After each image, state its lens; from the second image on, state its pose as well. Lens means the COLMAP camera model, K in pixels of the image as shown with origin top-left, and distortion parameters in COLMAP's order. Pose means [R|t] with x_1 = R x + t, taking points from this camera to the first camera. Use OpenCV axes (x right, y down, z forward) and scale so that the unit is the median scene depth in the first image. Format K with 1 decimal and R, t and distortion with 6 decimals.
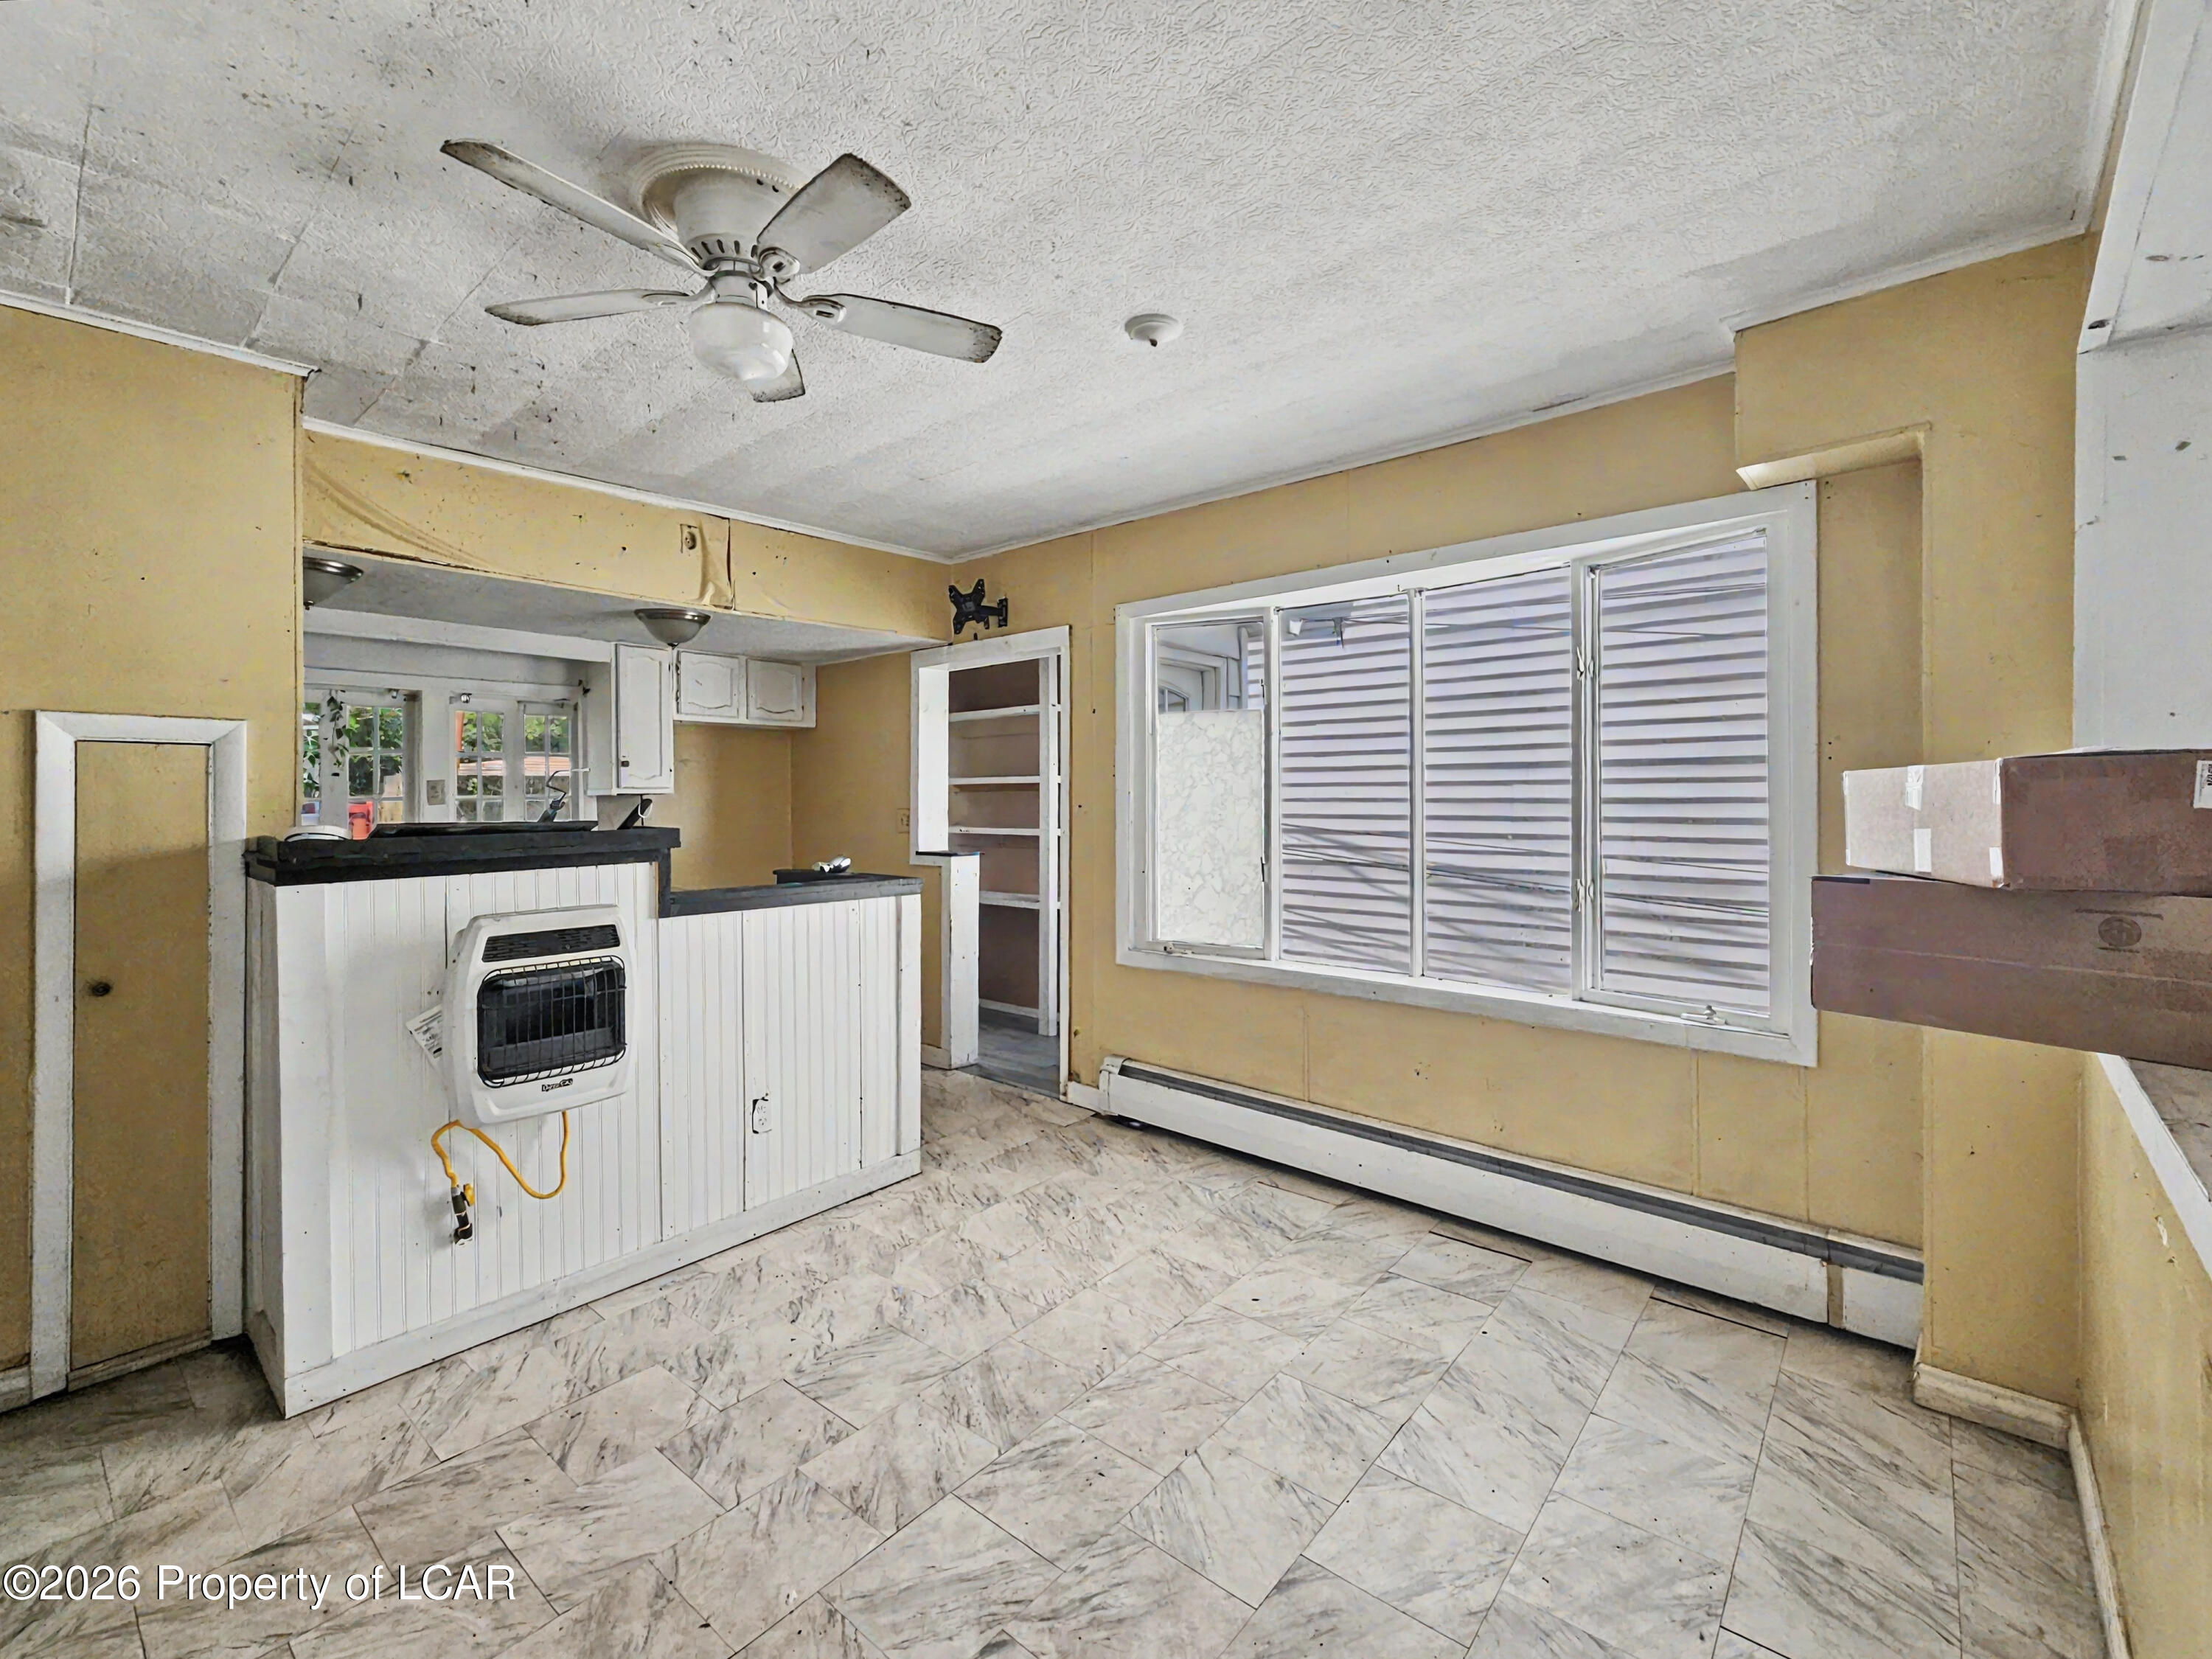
lens RADIAL K [[957.2, 0, 1112.7], [0, 957.2, 784.1], [0, 0, 1]] dist [0.001775, 0.000108]
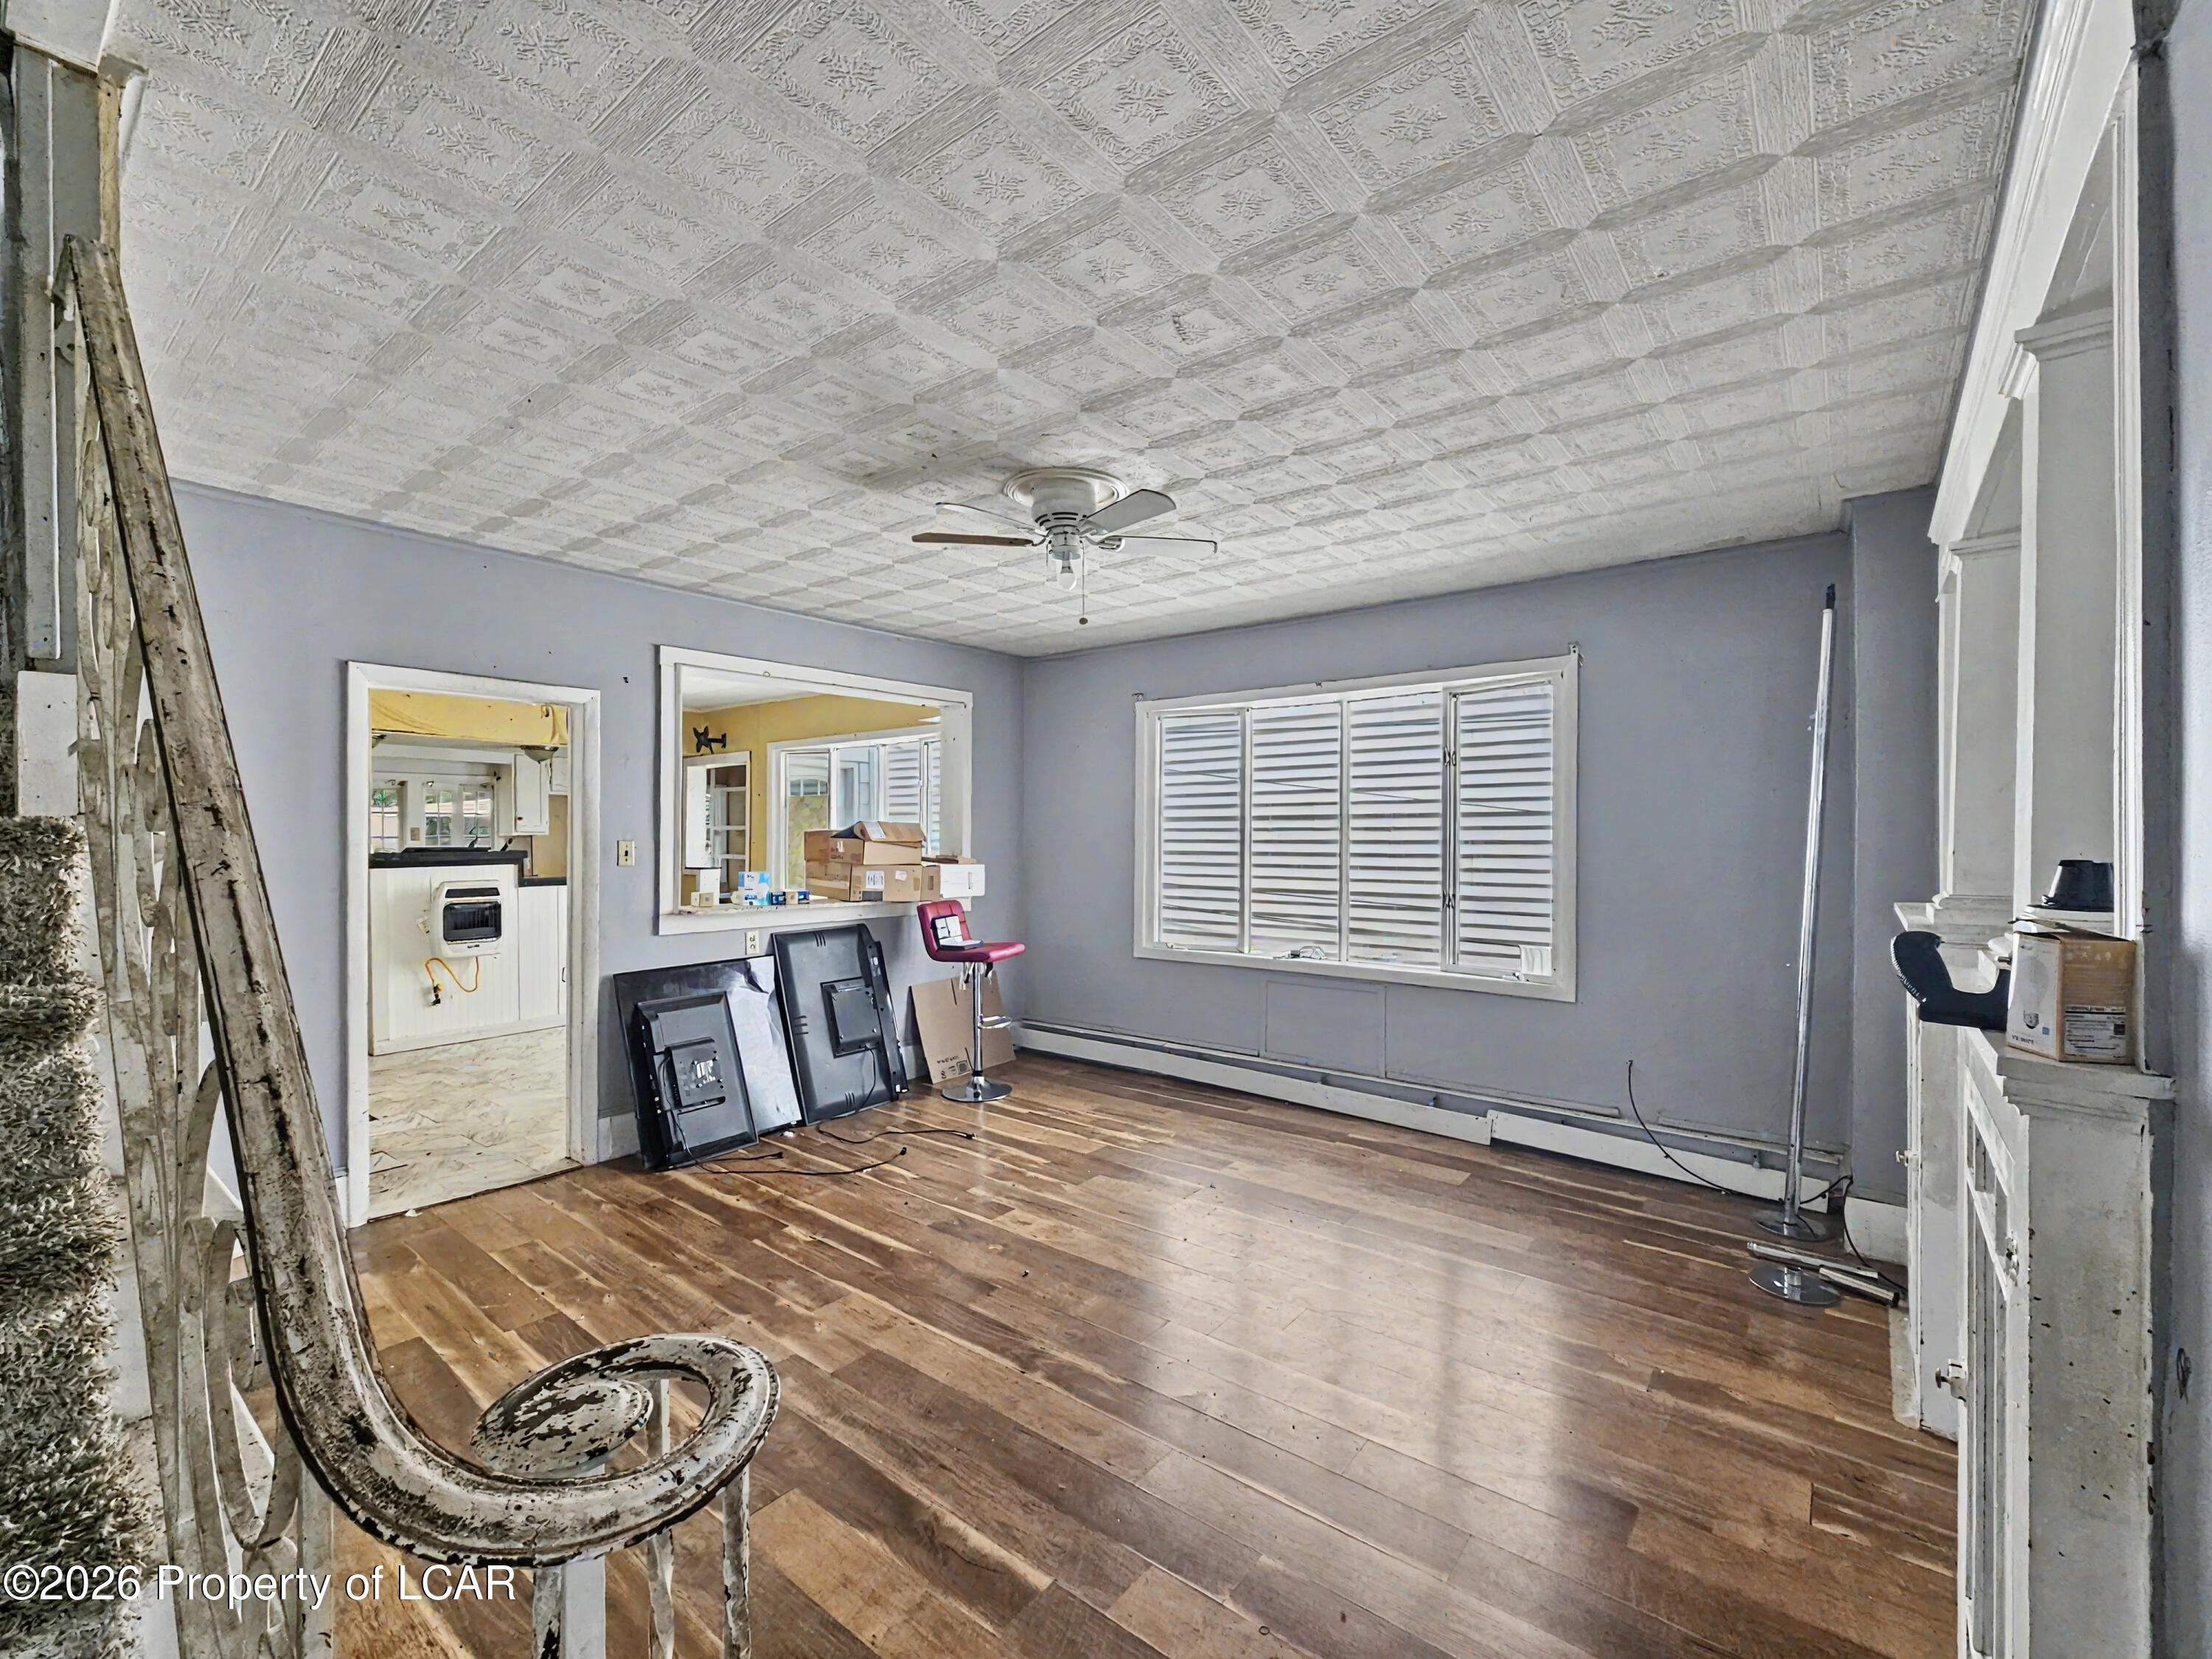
lens RADIAL K [[942.4, 0, 1109.4], [0, 942.4, 836.6], [0, 0, 1]] dist [-0.001342, -0.000213]
pose [[0.998946, 0.012073, 0.044282, 1.012267], [-0.012649, 0.999839, 0.012762, -0.043201], [-0.044121, -0.013309, 0.998938, -1.604355]]
